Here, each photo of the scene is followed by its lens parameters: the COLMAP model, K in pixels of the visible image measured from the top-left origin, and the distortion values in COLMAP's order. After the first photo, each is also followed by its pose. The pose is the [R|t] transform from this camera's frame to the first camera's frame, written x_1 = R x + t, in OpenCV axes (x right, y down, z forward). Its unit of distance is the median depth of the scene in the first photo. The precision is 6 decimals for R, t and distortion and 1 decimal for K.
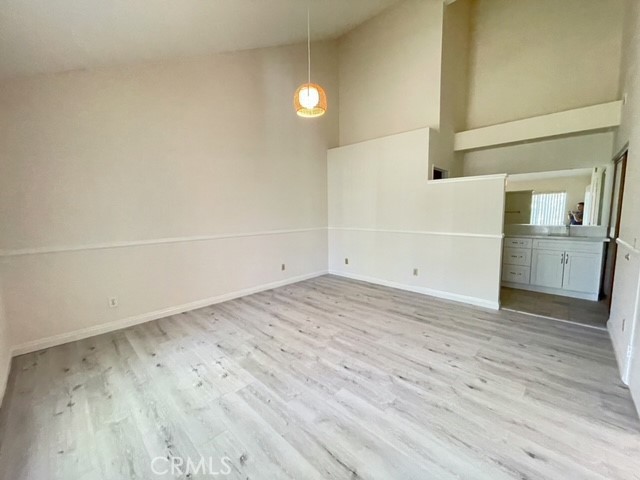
lens RADIAL K [[259.1, 0, 320.3], [0, 259.1, 240.5], [0, 0, 1]] dist [0.001395, -0.000064]
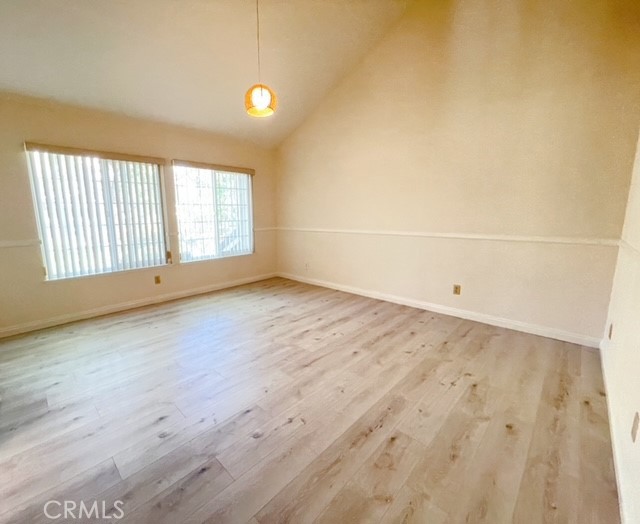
lens RADIAL K [[281.3, 0, 319.7], [0, 281.3, 259.9], [0, 0, 1]] dist [0.000123, 0.000202]
pose [[0.022286, 0.174809, -0.984350, 0.797314], [-0.099744, 0.980071, 0.171791, -0.101477], [0.994764, 0.094354, 0.039277, 0.798111]]
